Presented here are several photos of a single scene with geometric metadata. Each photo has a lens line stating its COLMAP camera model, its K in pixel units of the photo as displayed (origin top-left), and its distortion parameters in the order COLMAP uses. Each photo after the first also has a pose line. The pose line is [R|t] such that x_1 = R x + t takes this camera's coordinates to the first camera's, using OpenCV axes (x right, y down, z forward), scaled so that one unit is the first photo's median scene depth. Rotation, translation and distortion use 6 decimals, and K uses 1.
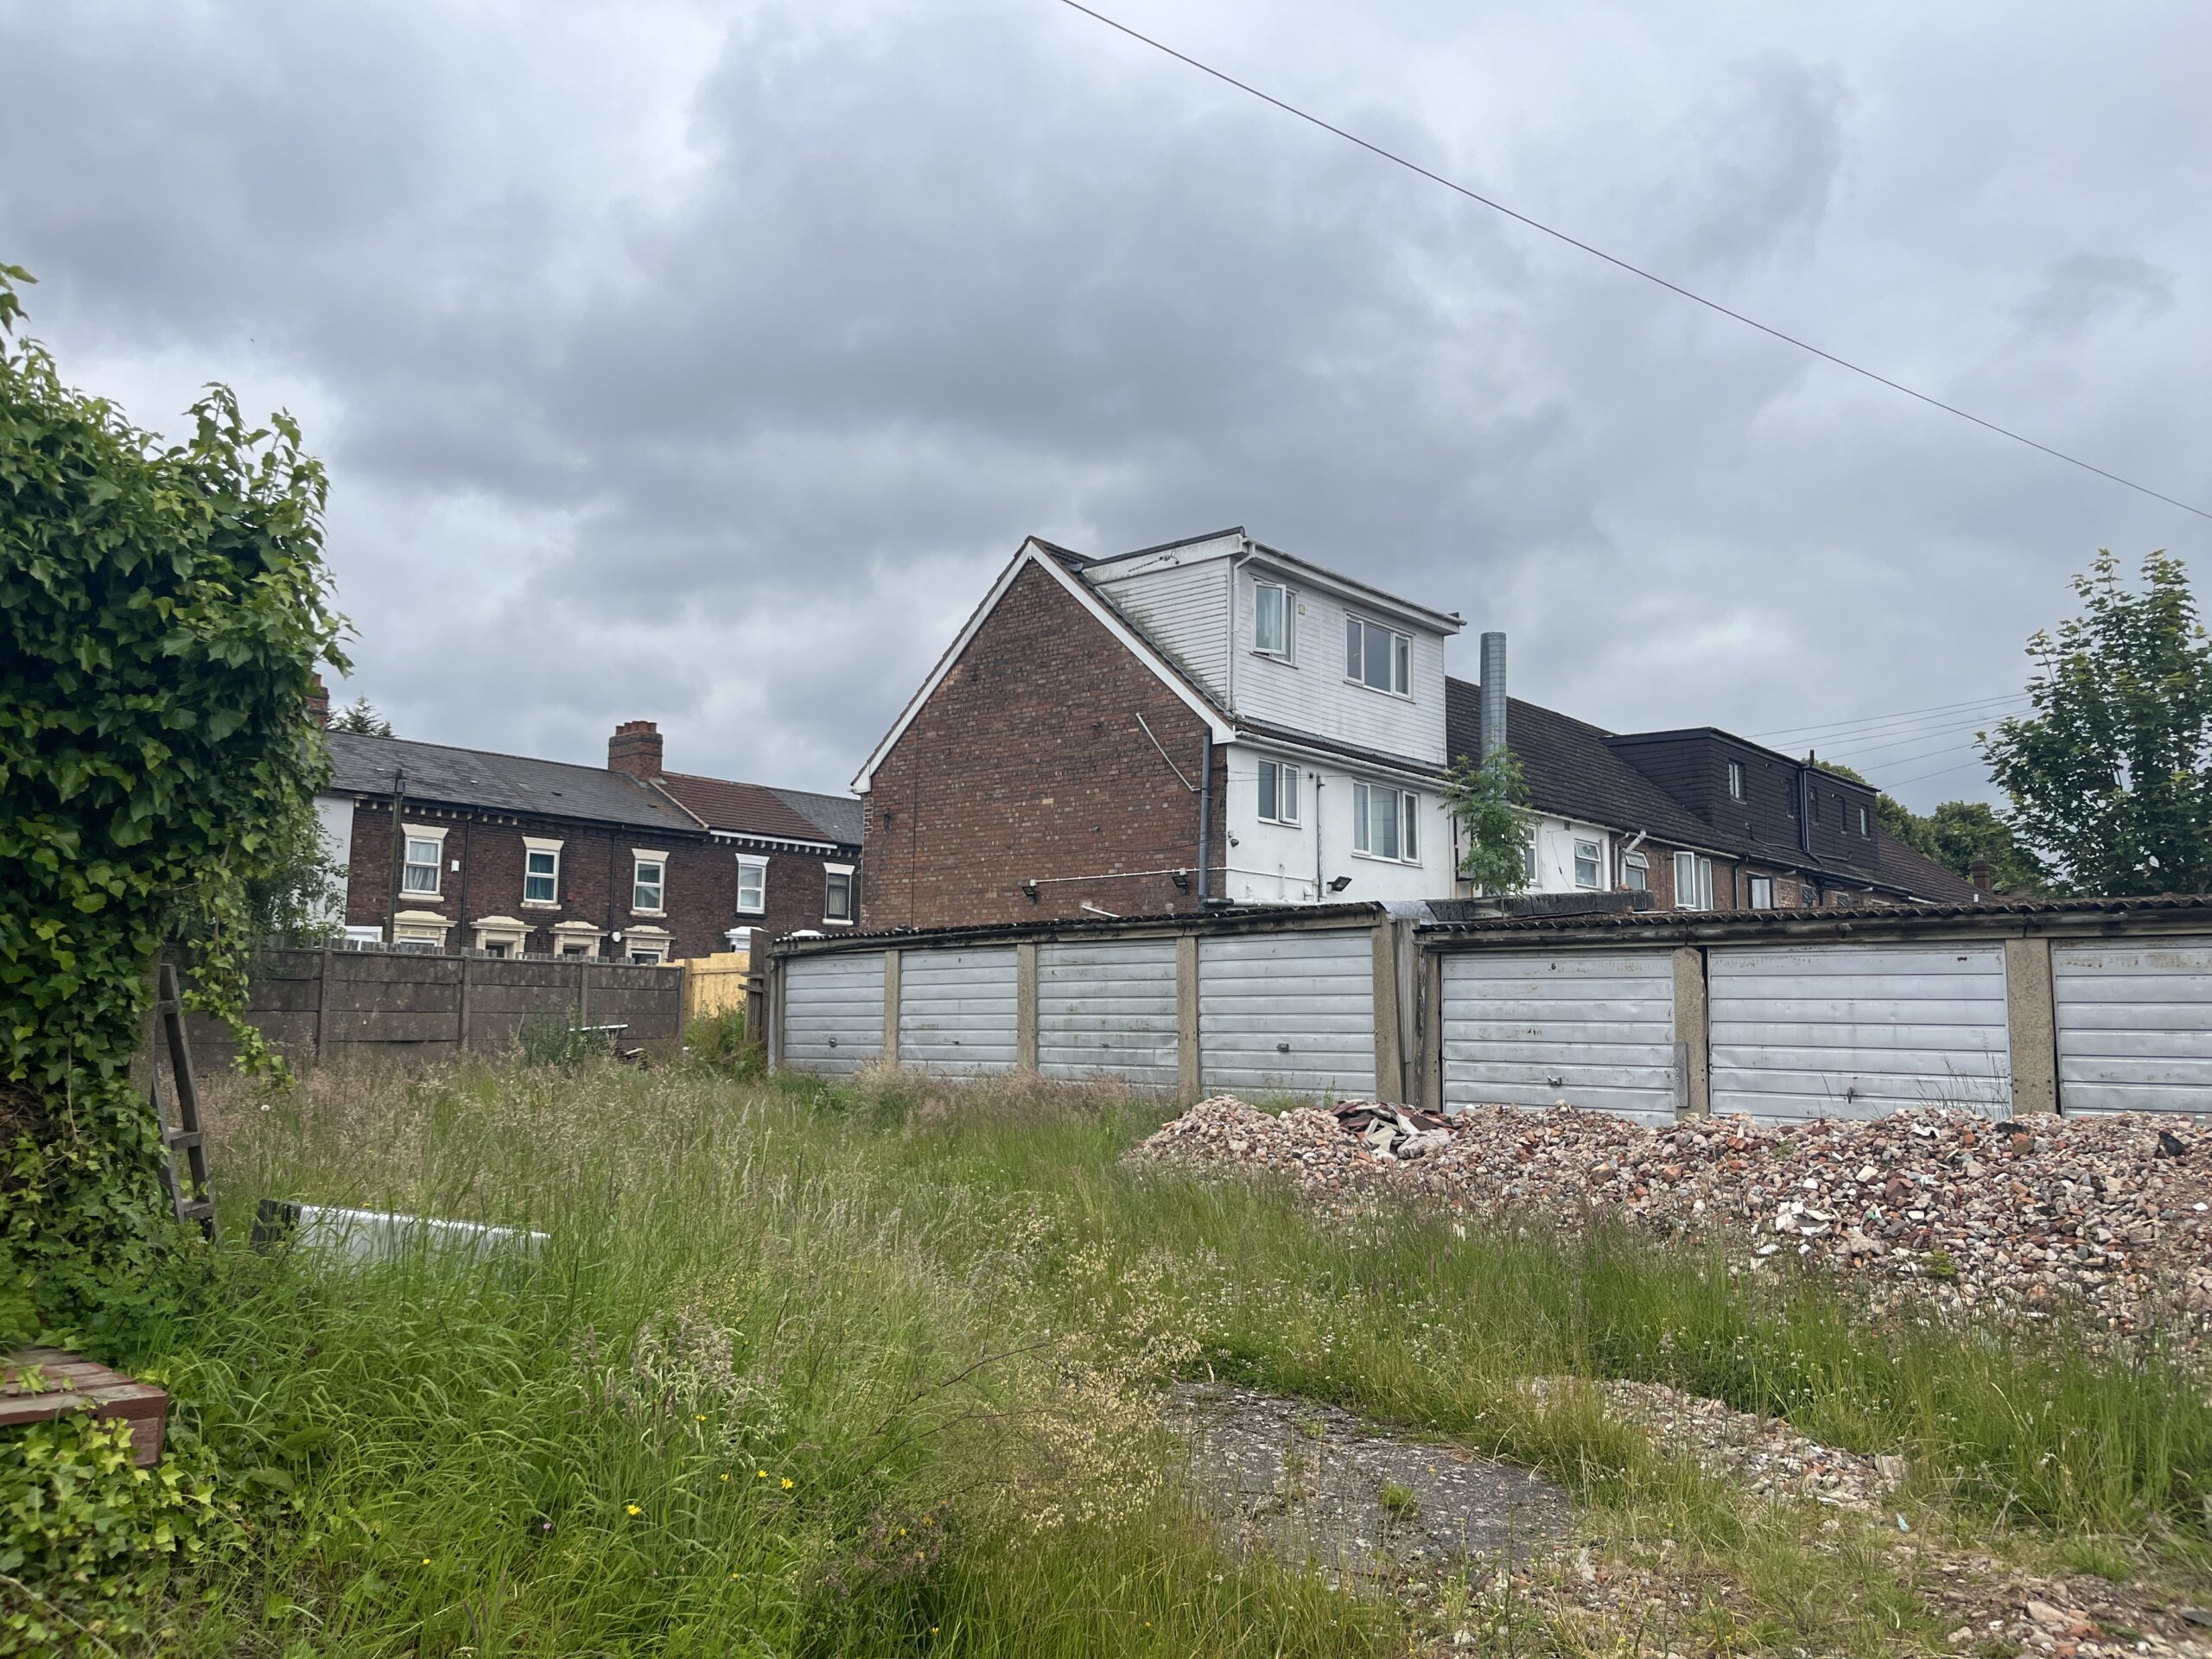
lens RADIAL K [[1693.0, 0, 1106.0], [0, 1693.0, 829.5], [0, 0, 1]] dist [0.073834, -0.103042]
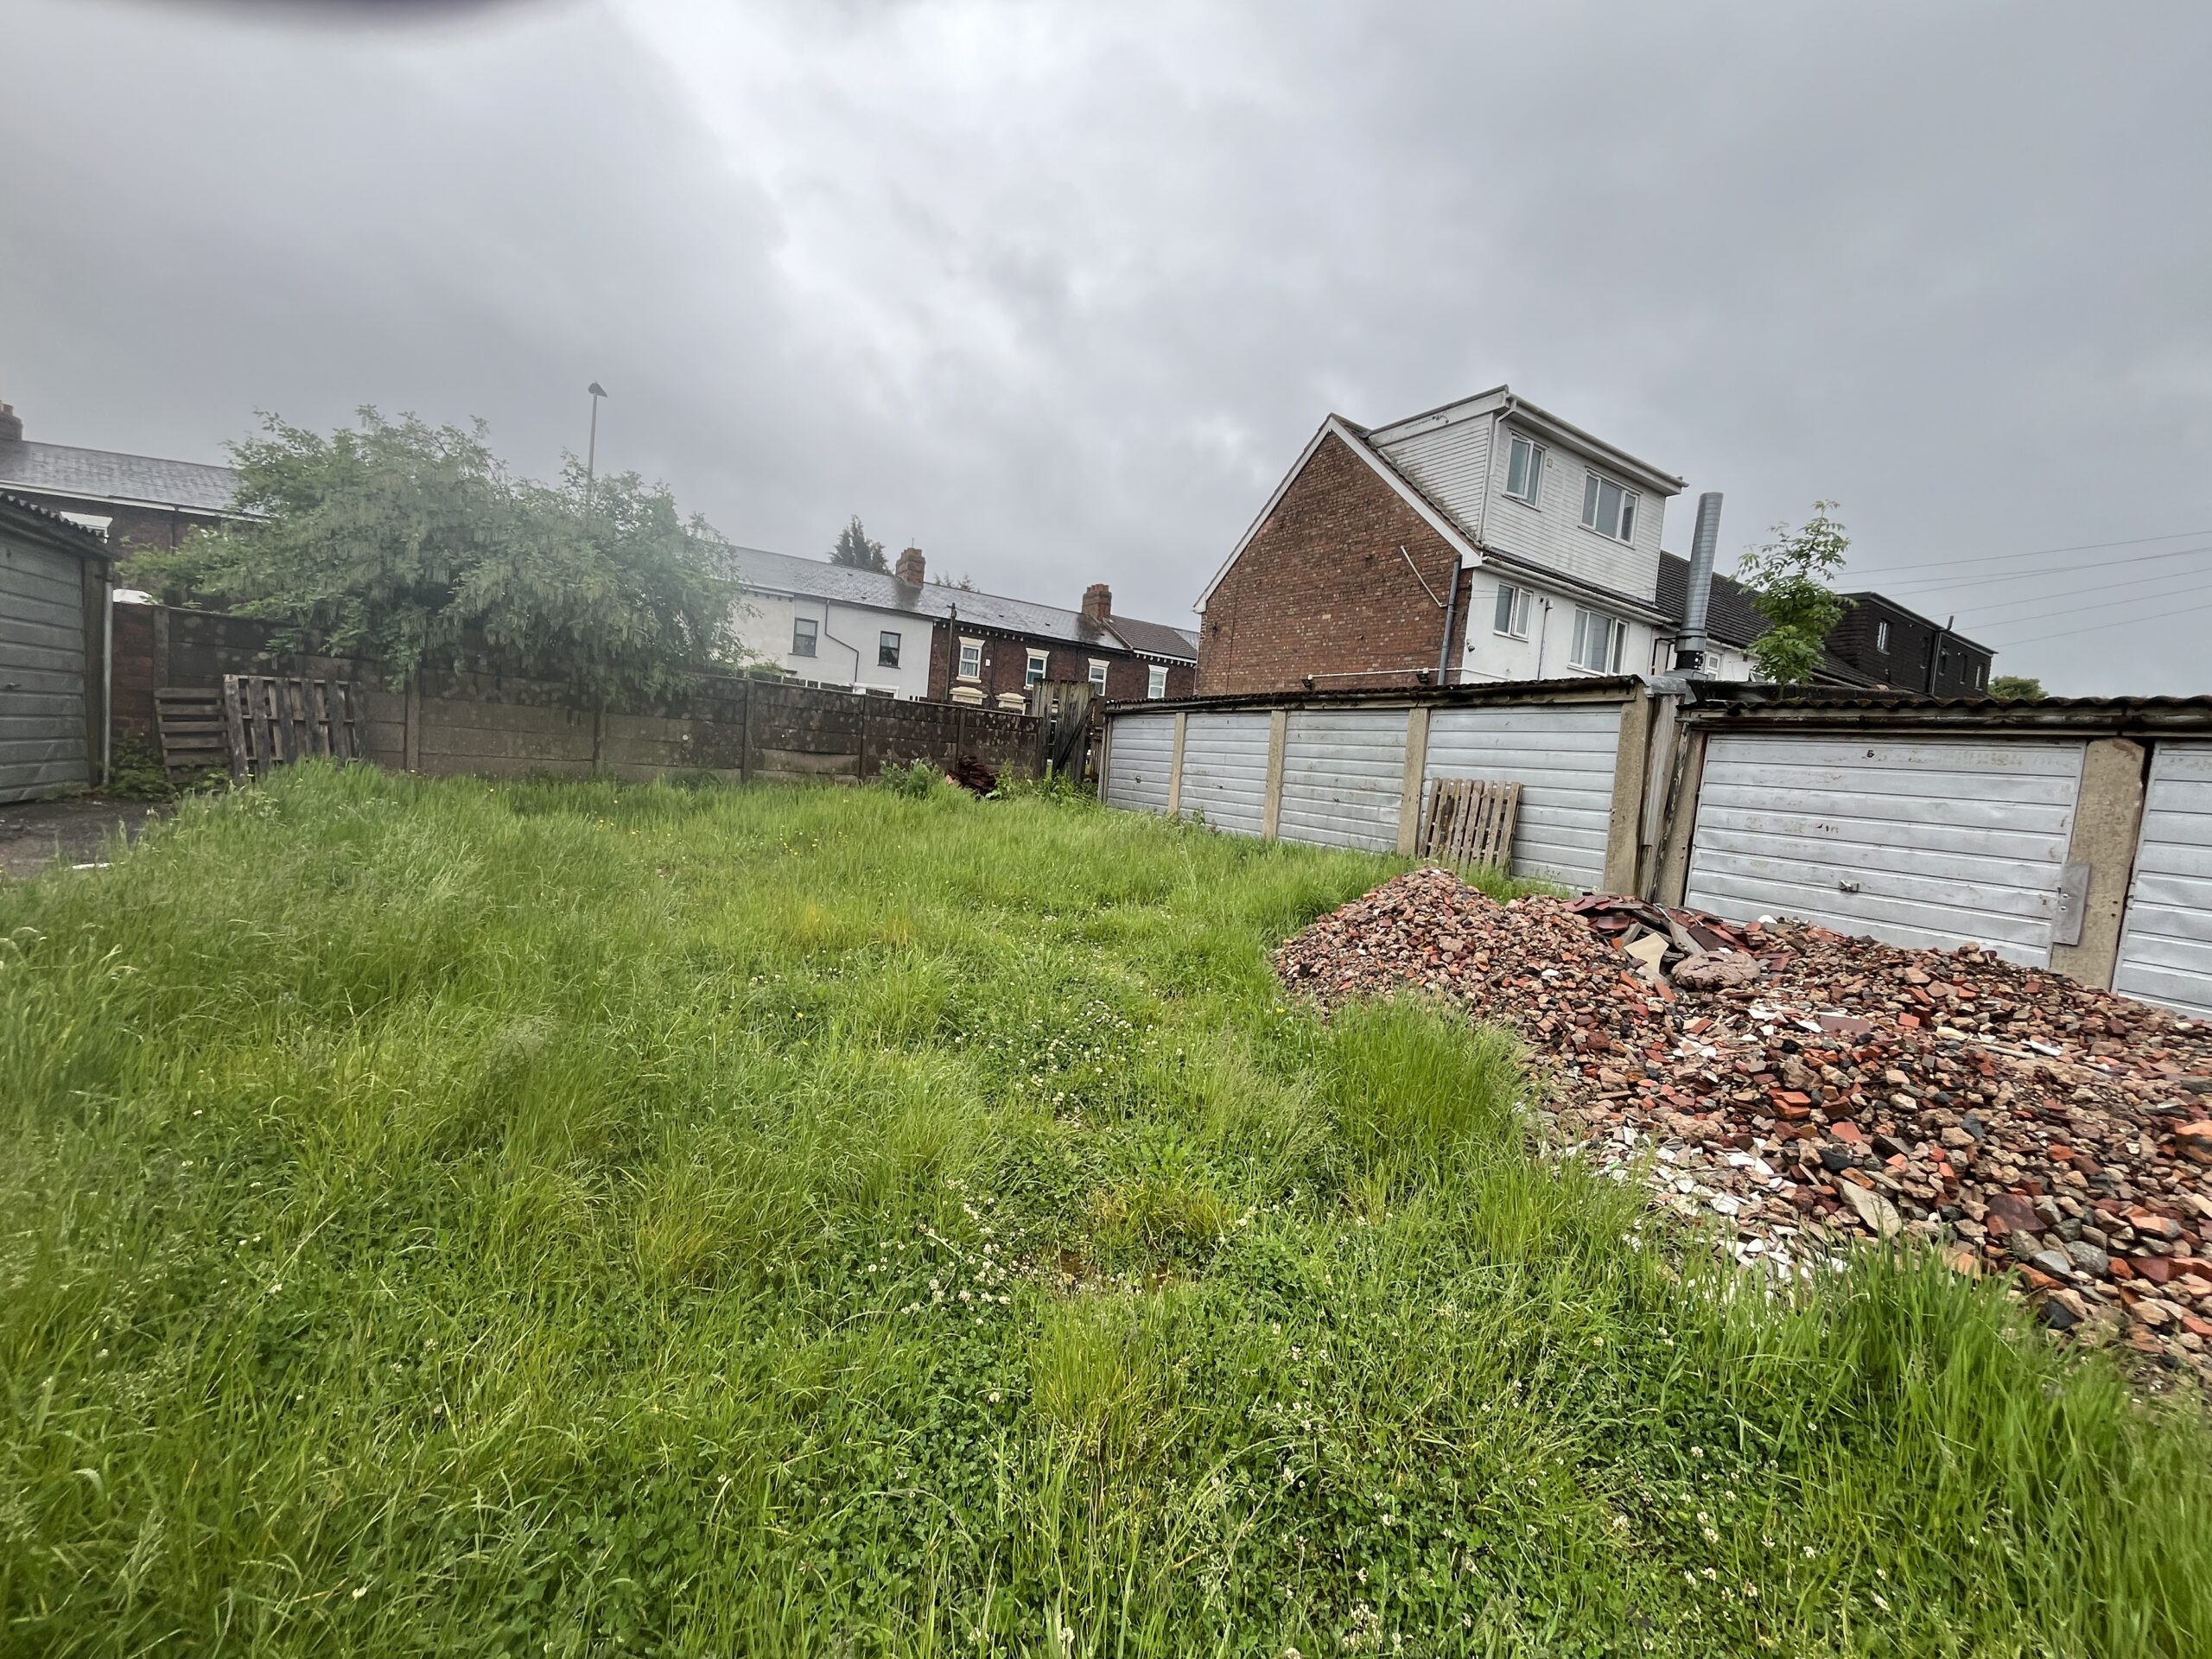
lens RADIAL K [[895.8, 0, 1101.7], [0, 895.8, 820.6], [0, 0, 1]] dist [-0.003305, -0.000279]
pose [[0.952842, 0.092423, -0.289052, 0.017982], [-0.043038, 0.984022, 0.172765, 0.030484], [0.300401, -0.152178, 0.941595, 0.267459]]
